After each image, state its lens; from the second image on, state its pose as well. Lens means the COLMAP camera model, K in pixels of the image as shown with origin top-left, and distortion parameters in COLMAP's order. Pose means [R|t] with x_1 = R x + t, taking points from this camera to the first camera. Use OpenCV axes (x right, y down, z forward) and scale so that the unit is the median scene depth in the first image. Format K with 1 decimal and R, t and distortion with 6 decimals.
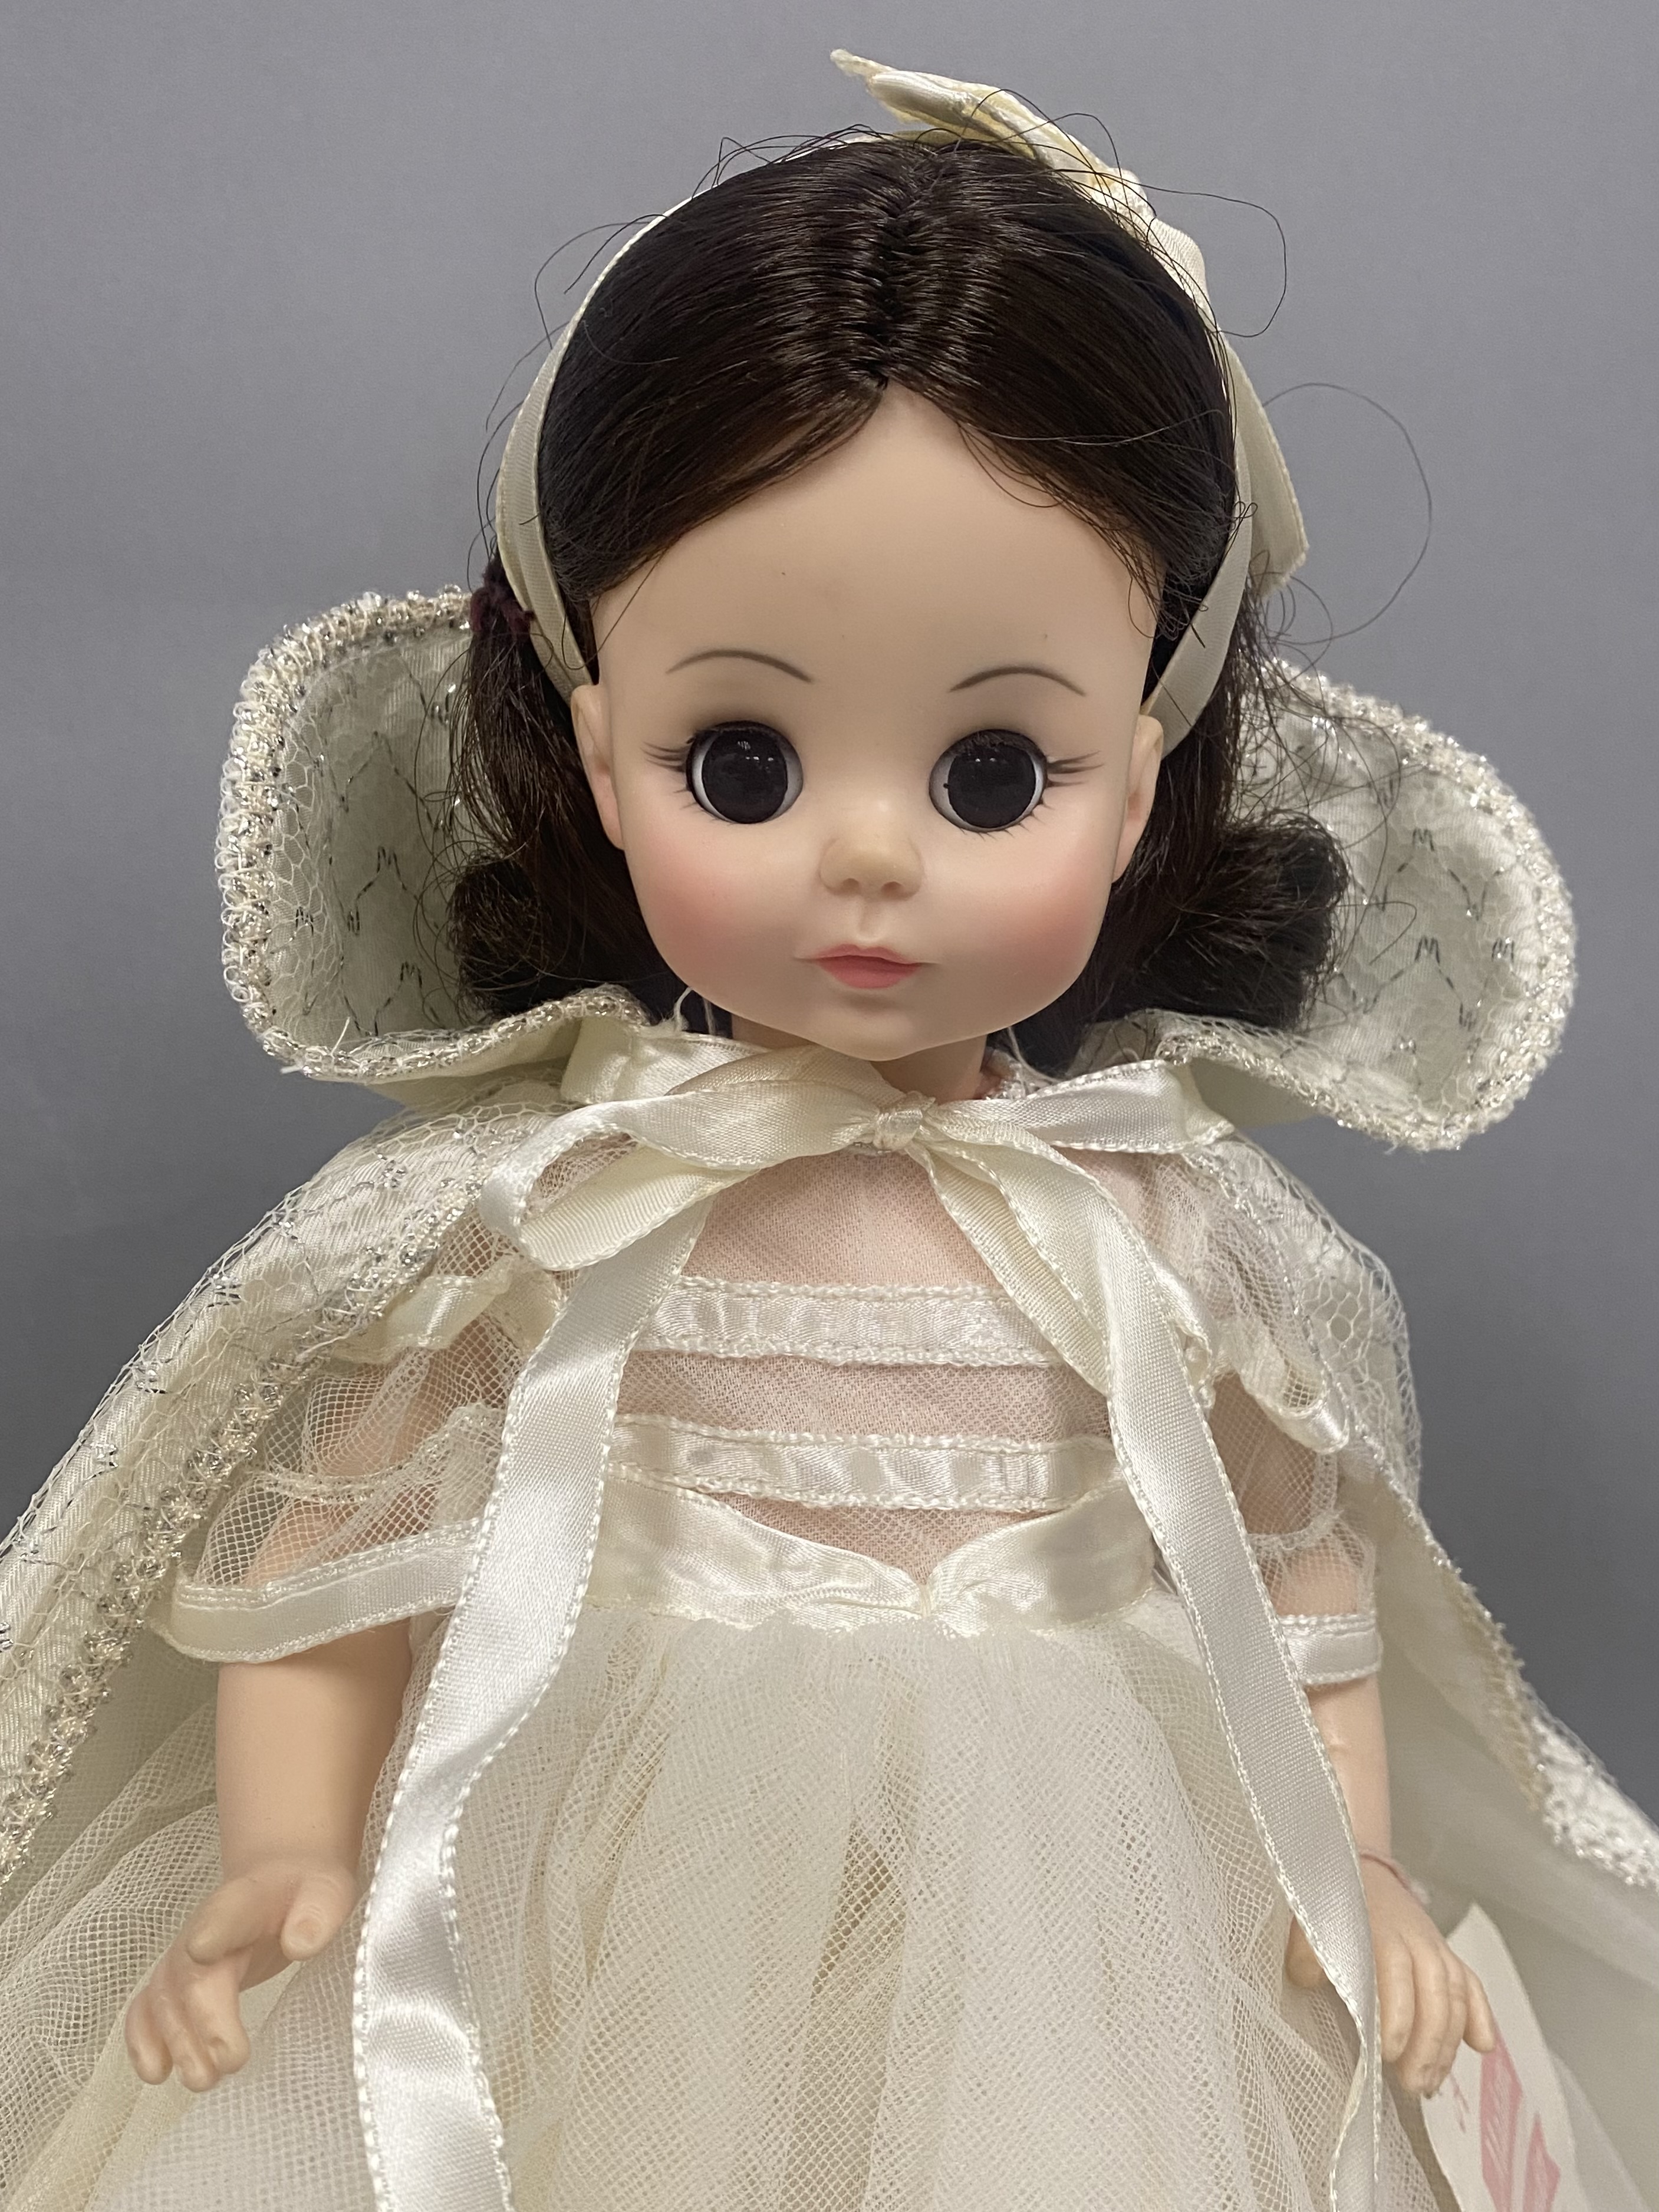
lens RADIAL K [[2062.4, 0, 829.4], [0, 2062.4, 1106.0], [0, 0, 1]] dist [0.072406, 0.000000]
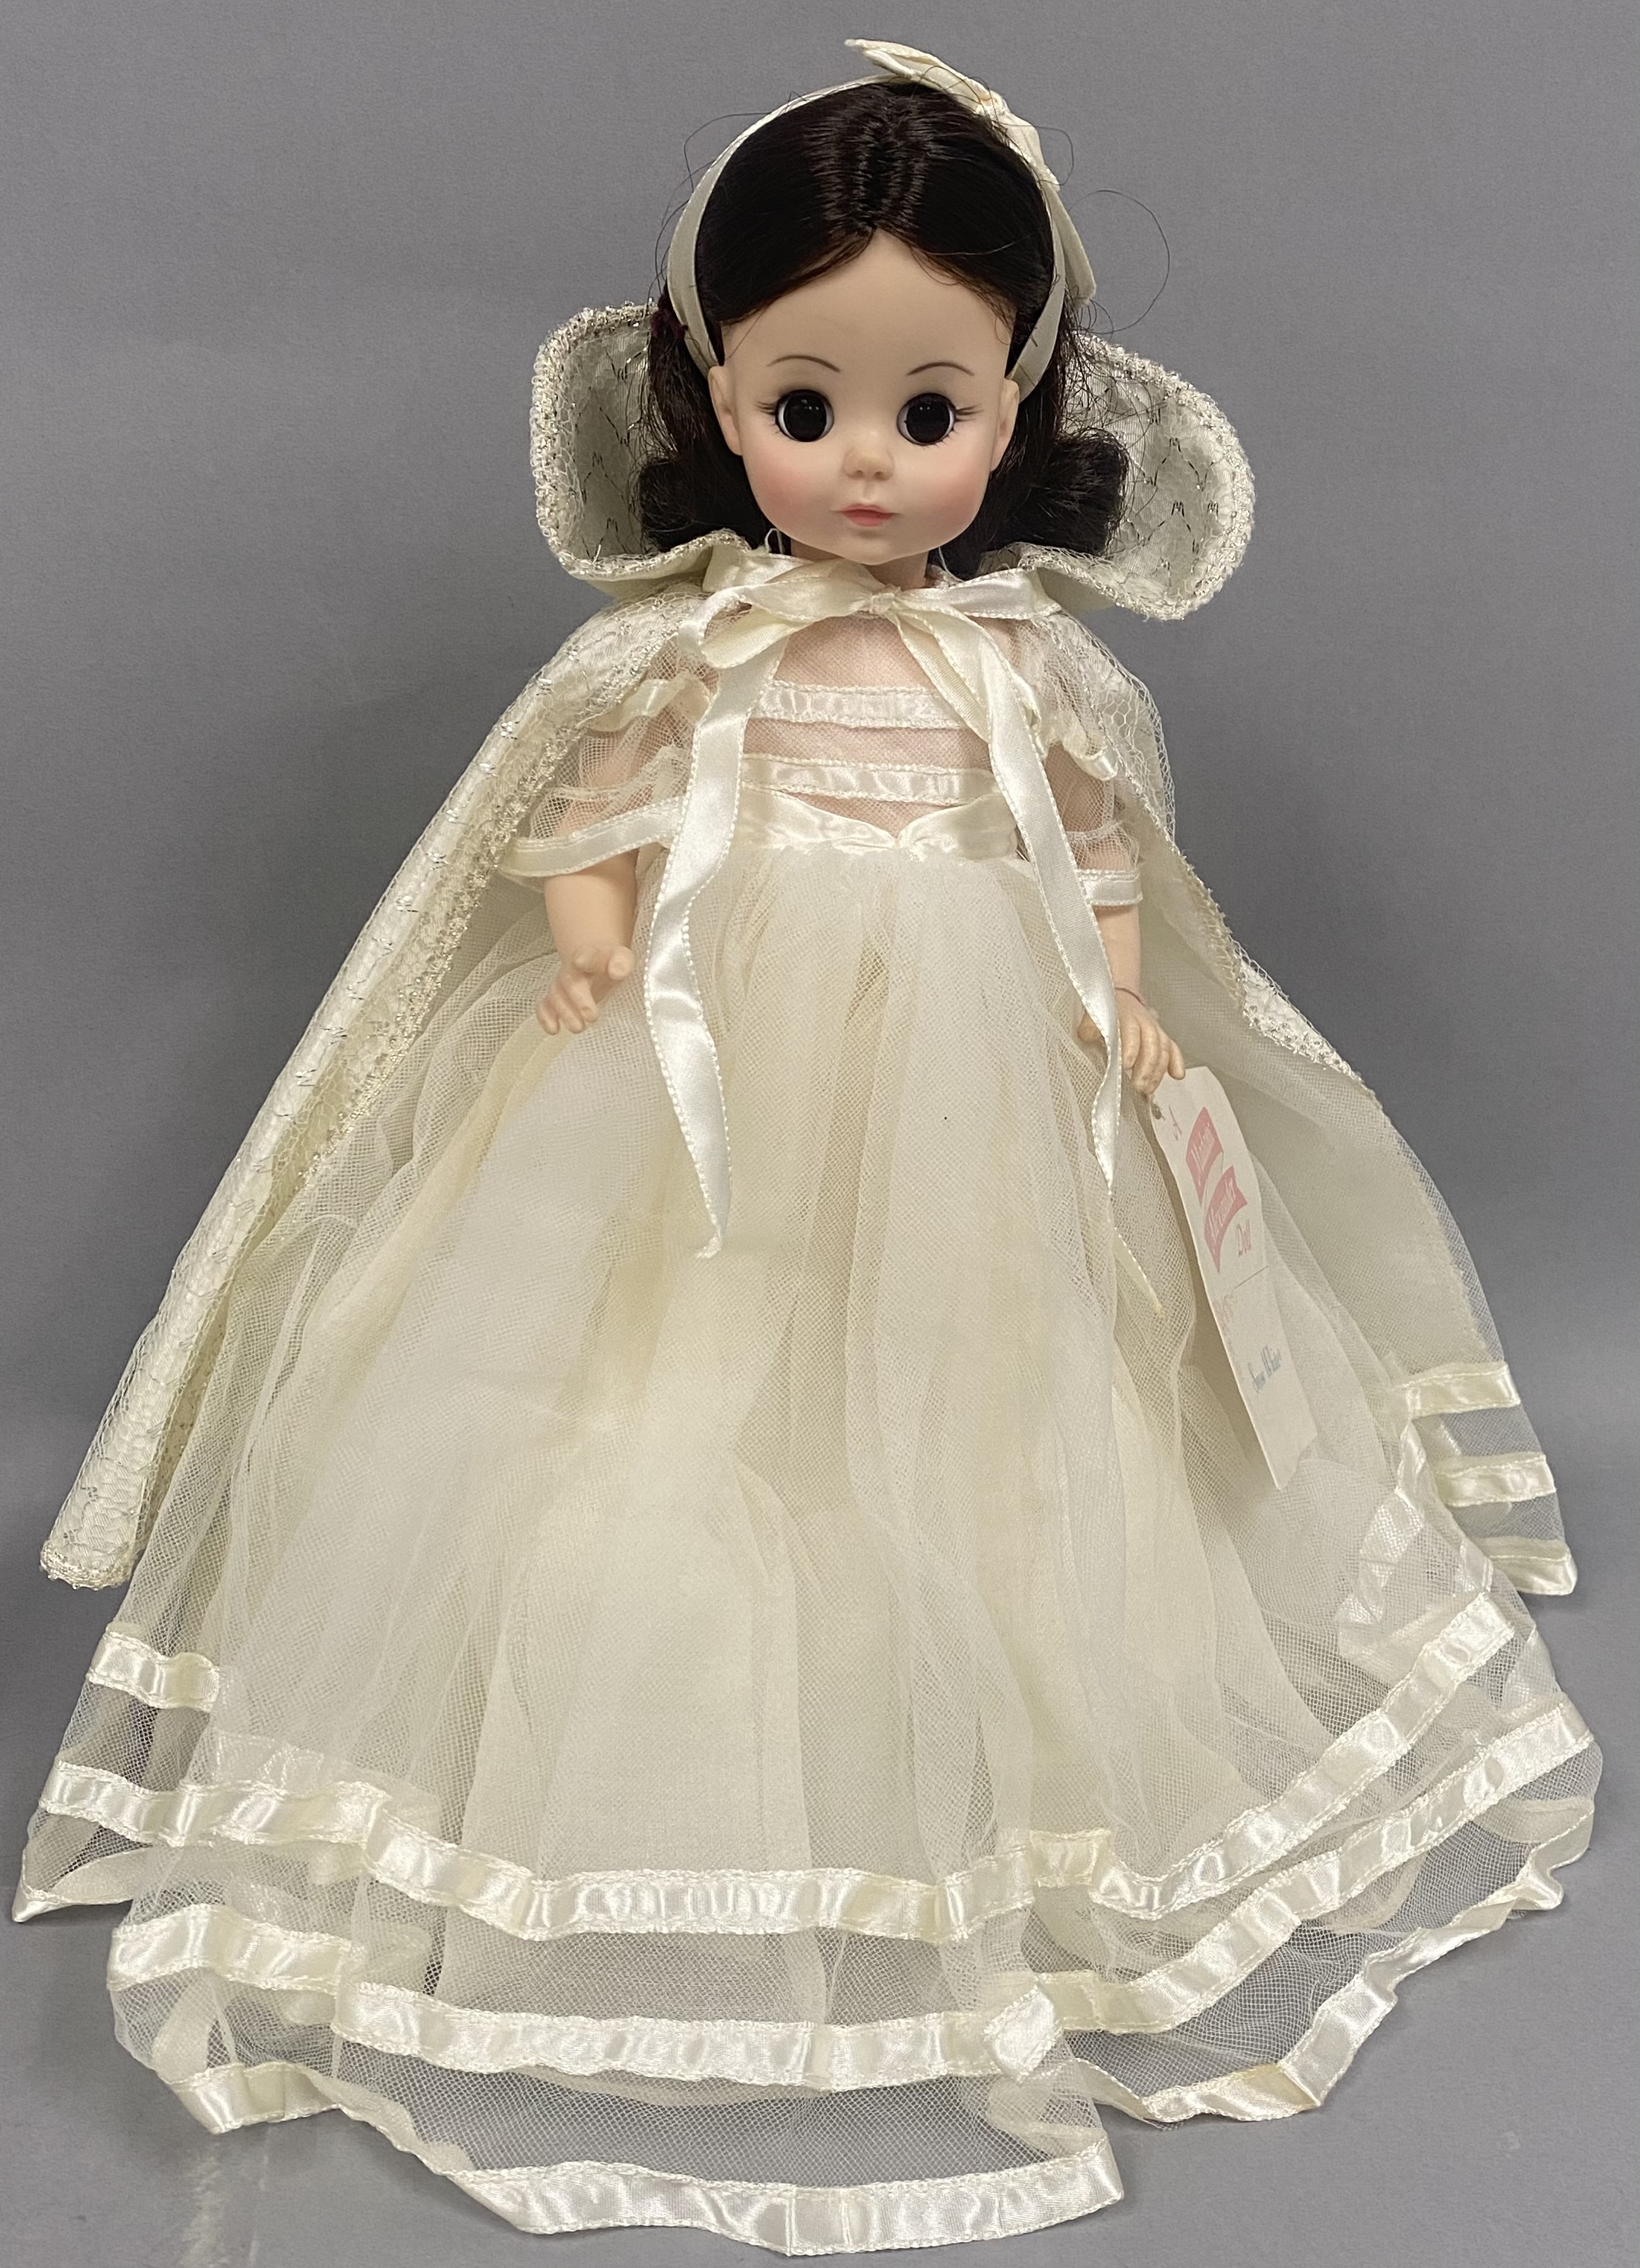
lens RADIAL K [[2374.6, 0, 869.8], [0, 2374.6, 1099.2], [0, 0, 1]] dist [0.066660, 0.000000]
pose [[0.999000, -0.016596, 0.041525, -0.078582], [0.010022, 0.988056, 0.153771, 0.126812], [-0.043581, -0.153201, 0.987234, -1.280026]]
